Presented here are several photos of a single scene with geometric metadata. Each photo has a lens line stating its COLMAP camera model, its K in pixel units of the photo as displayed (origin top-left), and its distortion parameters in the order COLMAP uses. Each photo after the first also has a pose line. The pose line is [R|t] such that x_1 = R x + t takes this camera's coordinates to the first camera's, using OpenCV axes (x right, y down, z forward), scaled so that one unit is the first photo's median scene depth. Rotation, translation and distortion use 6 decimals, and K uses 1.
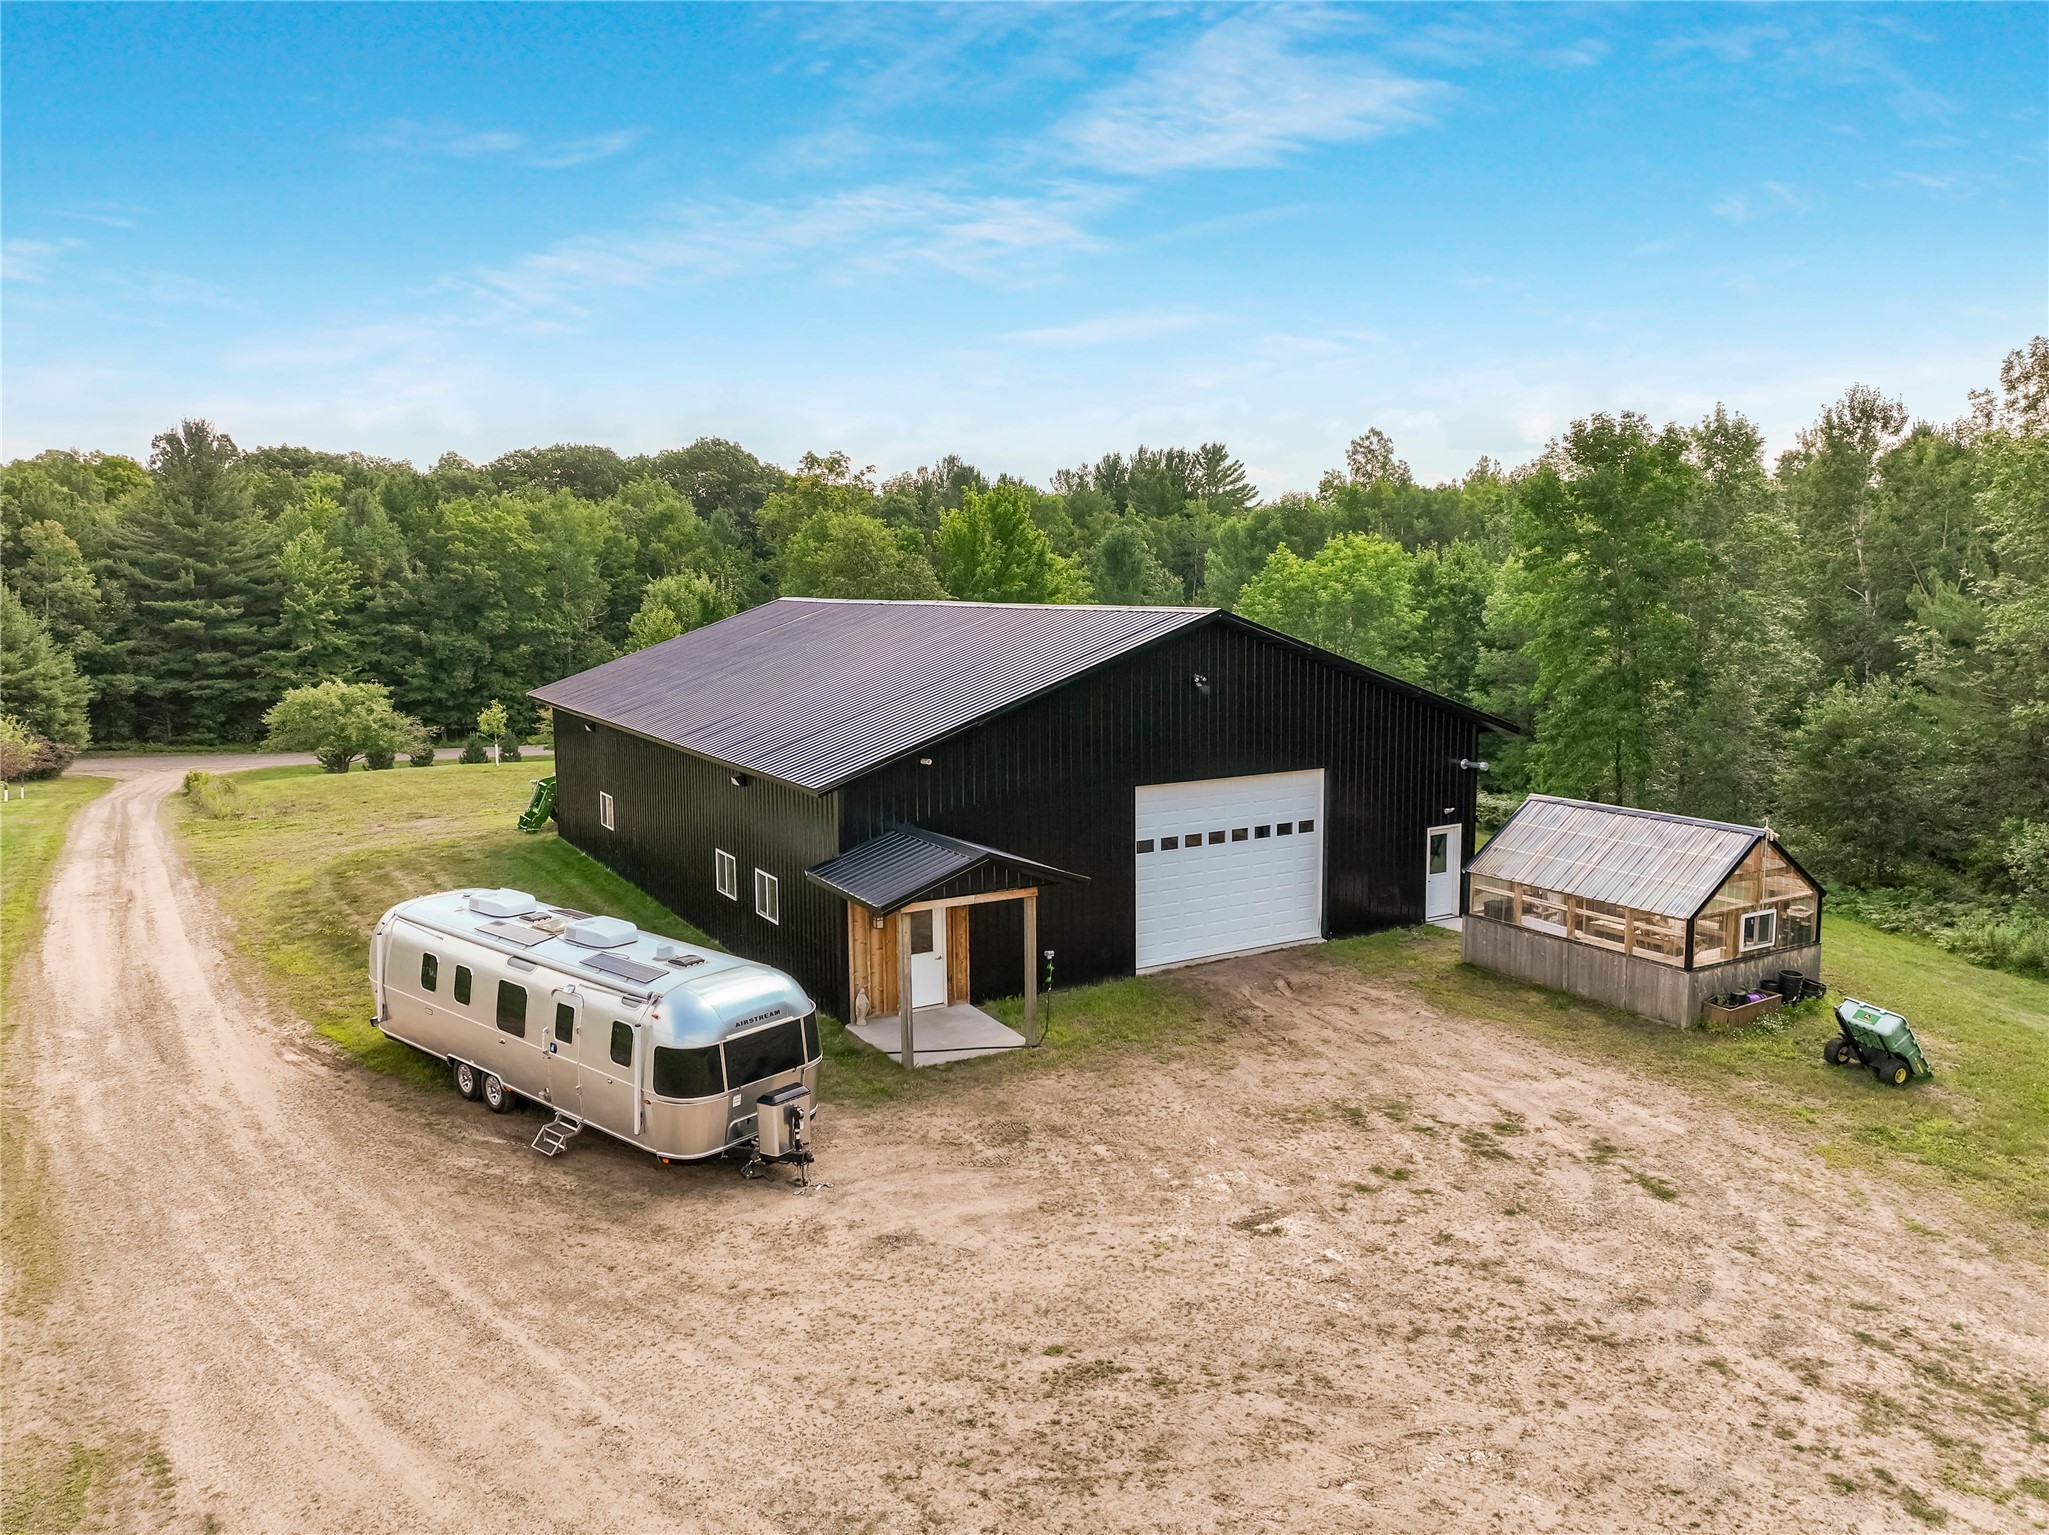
lens RADIAL K [[1421.5, 0, 1024.5], [0, 1421.5, 767.5], [0, 0, 1]] dist [0.001163, 0.005625]
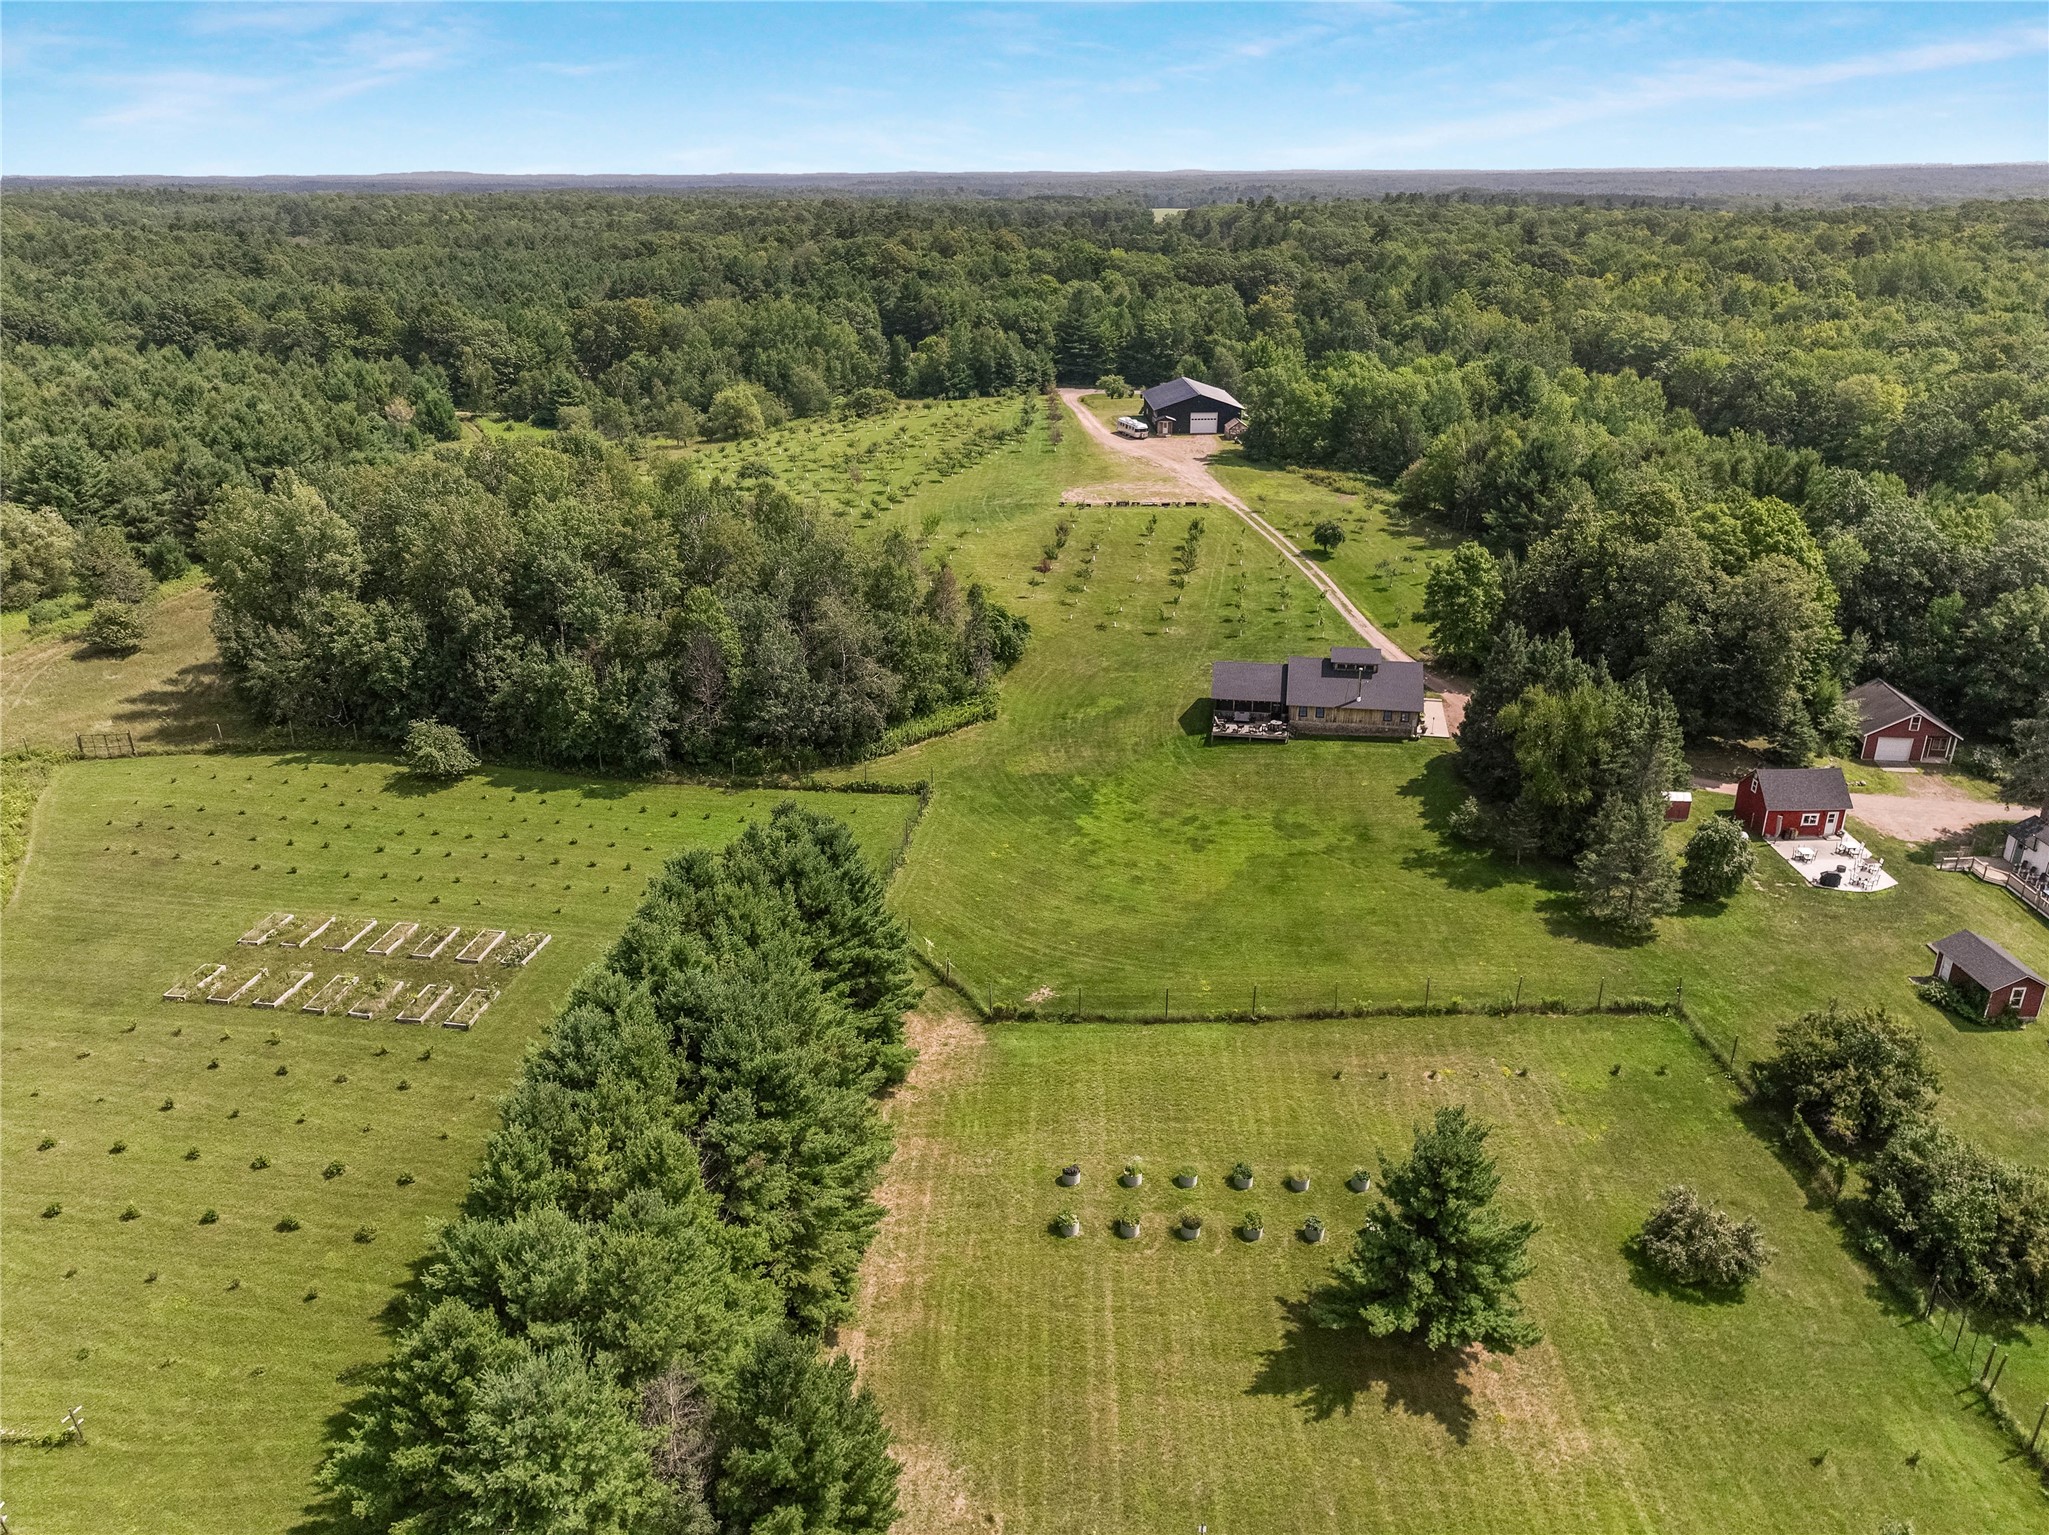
lens RADIAL K [[1421.5, 0, 1024.5], [0, 1421.5, 767.5], [0, 0, 1]] dist [0.001163, 0.005625]
pose [[0.881308, 0.186821, -0.434043, 3.579500], [-0.062561, 0.956573, 0.284701, -0.347512], [0.468382, -0.223755, 0.854723, -8.010710]]
